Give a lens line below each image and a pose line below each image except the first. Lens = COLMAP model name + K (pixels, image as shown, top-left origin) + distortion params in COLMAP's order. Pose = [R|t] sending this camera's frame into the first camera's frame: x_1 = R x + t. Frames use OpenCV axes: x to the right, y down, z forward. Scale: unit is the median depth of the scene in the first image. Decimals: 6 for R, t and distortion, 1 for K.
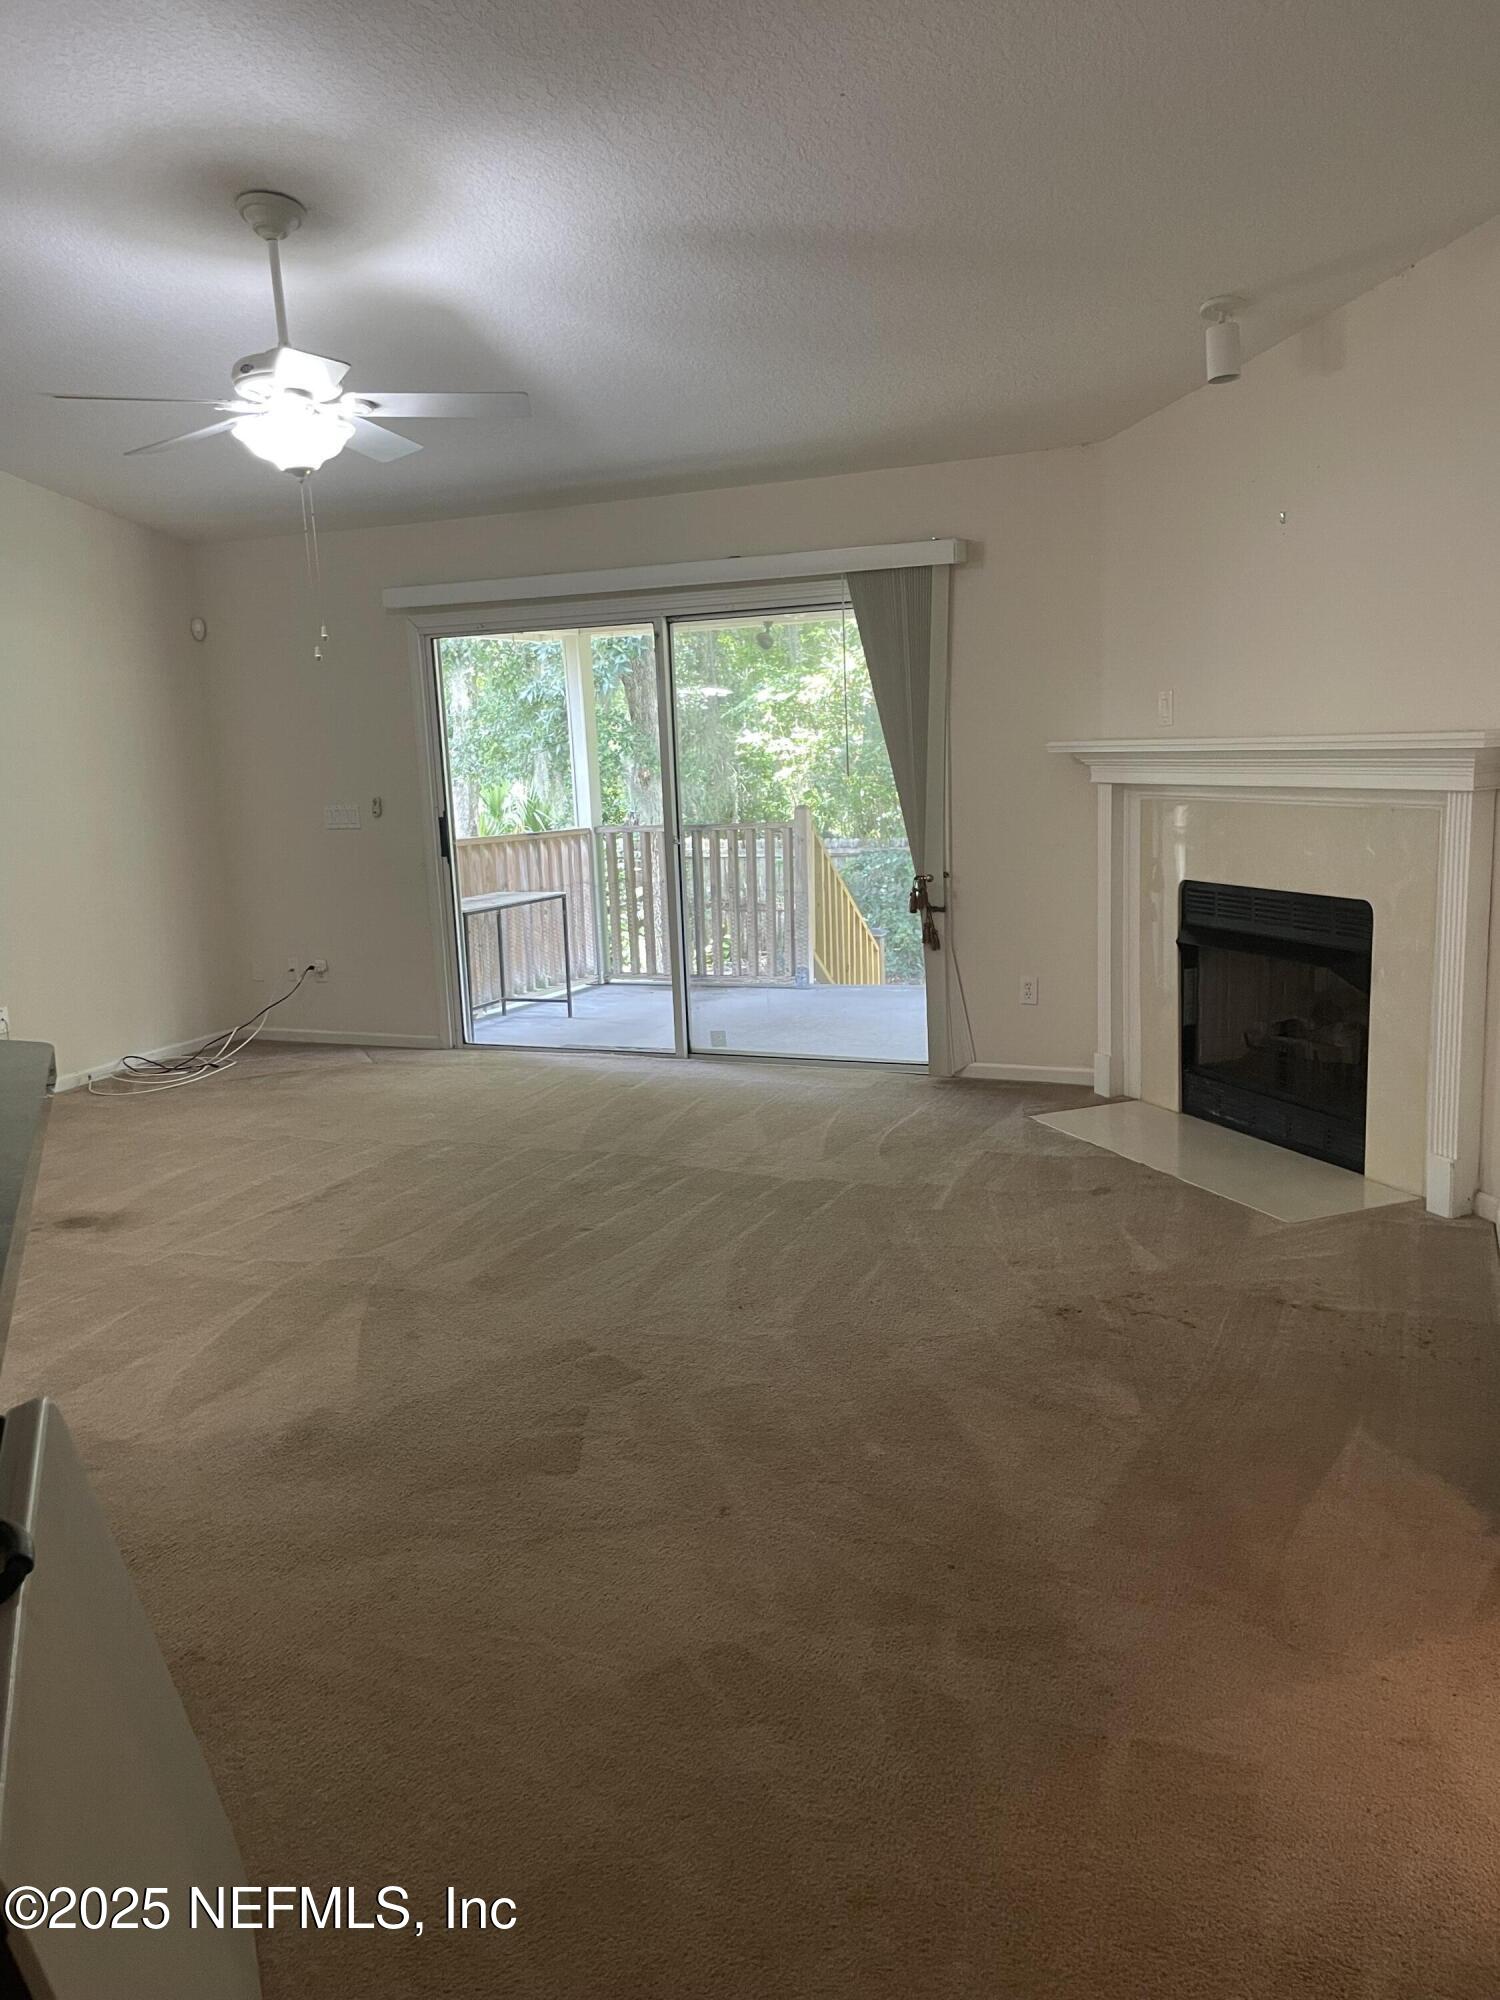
lens RADIAL K [[1533.0, 0, 746.4], [0, 1533.0, 990.1], [0, 0, 1]] dist [0.050337, -0.039917]
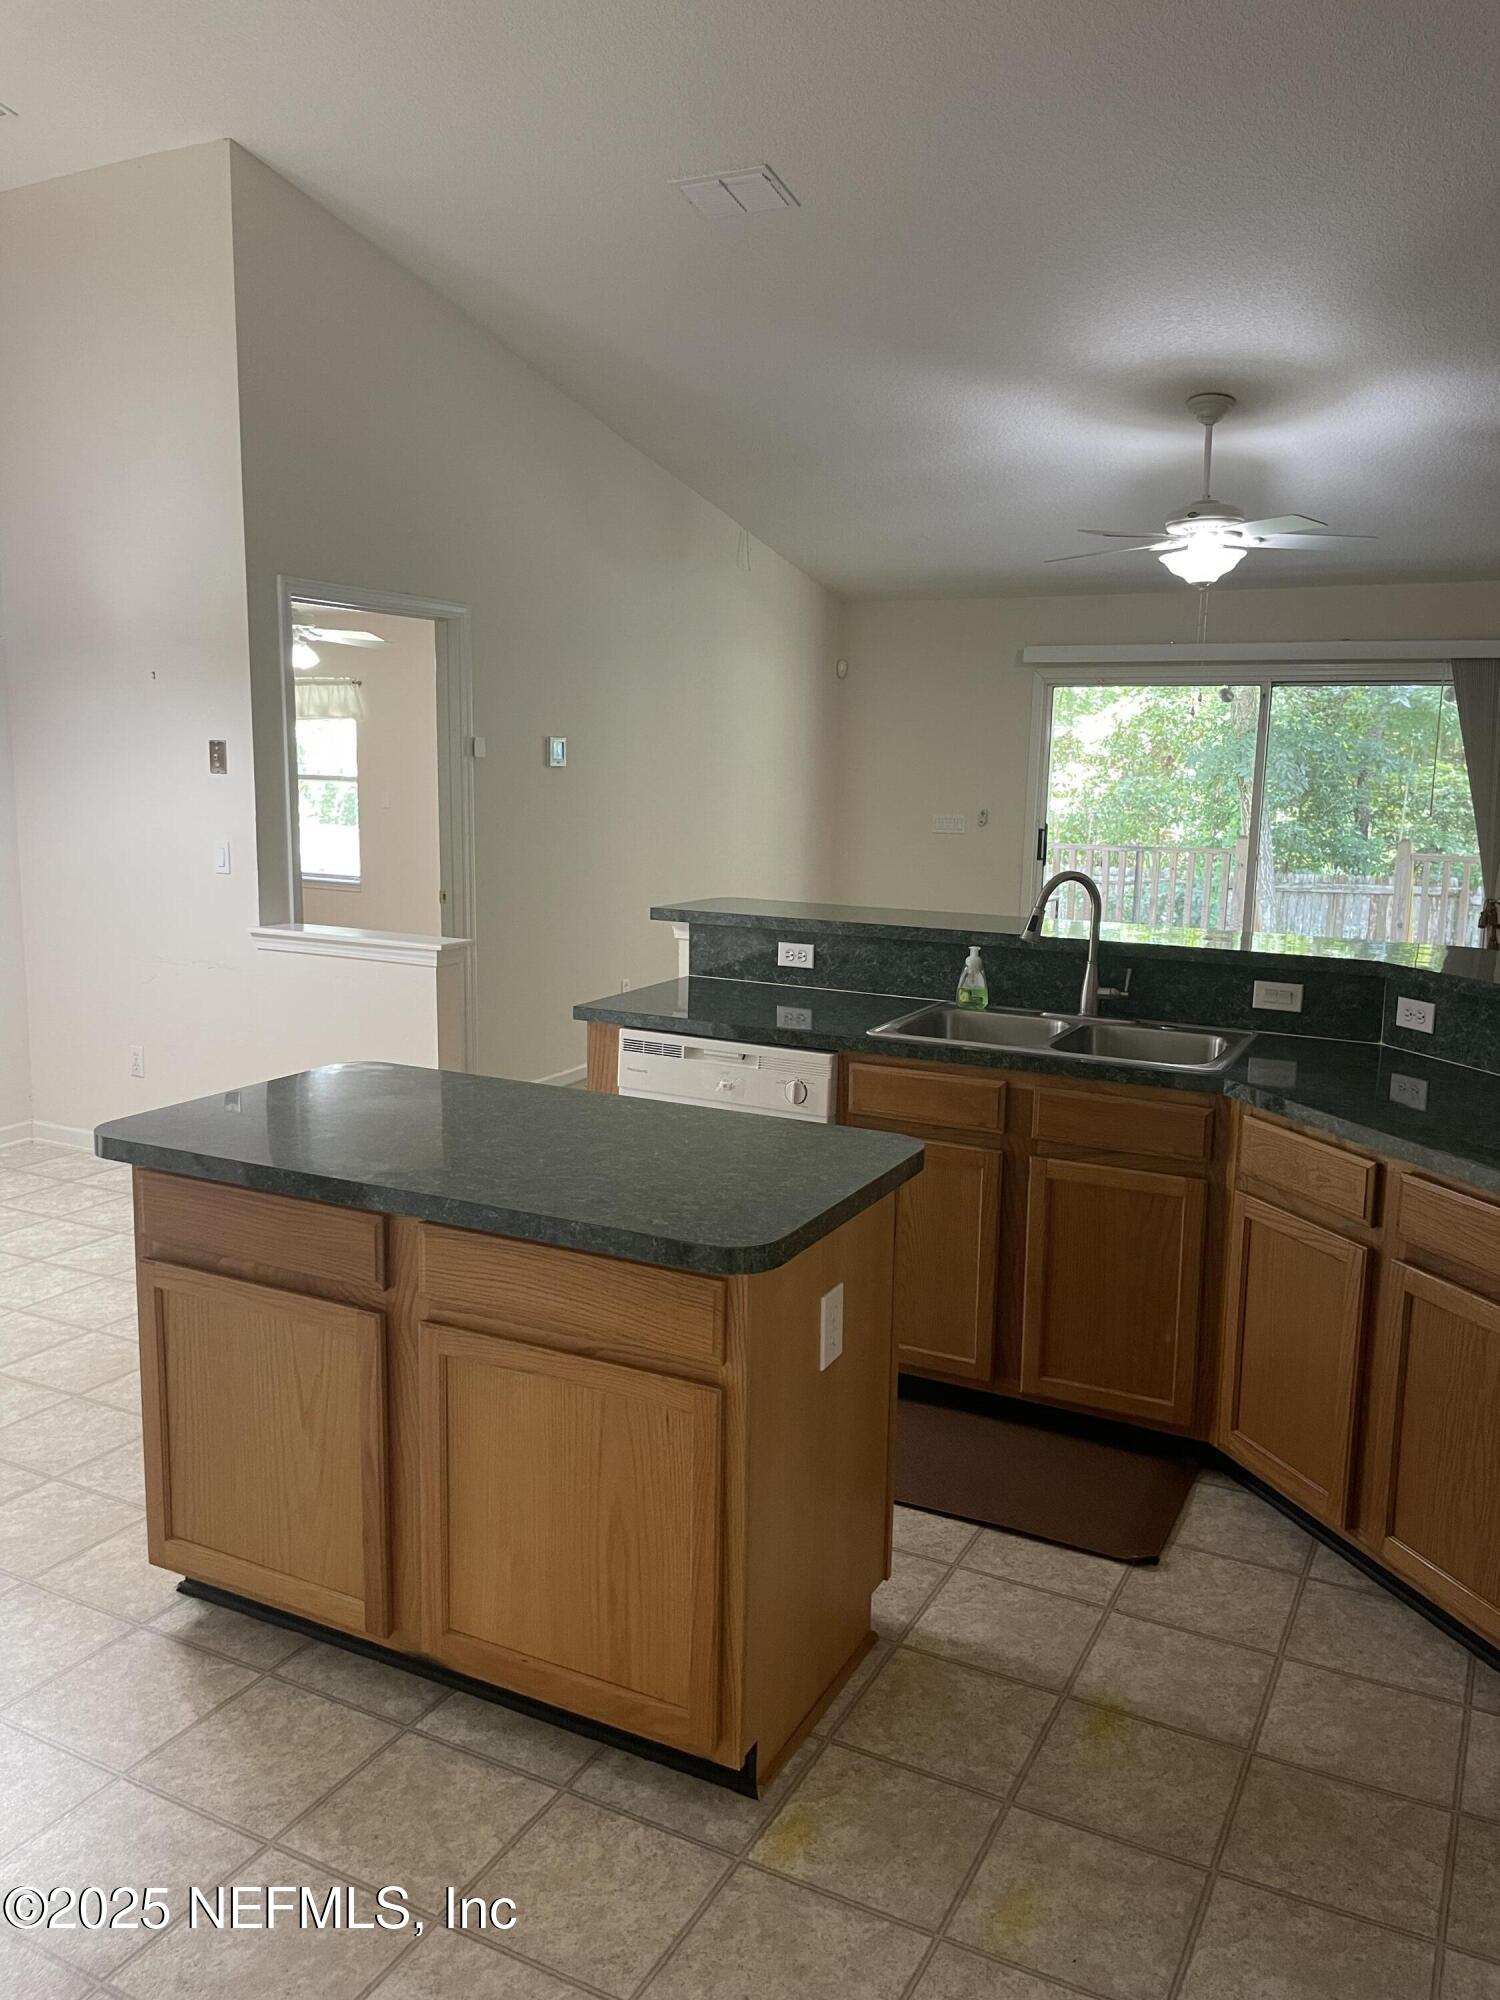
lens RADIAL K [[1533.0, 0, 733.1], [0, 1533.0, 991.6], [0, 0, 1]] dist [0.050337, -0.039917]
pose [[0.995752, 0.070249, -0.059526, -0.139298], [-0.070952, 0.997432, -0.009781, 0.018871], [0.058686, 0.013963, 0.998179, -0.099943]]
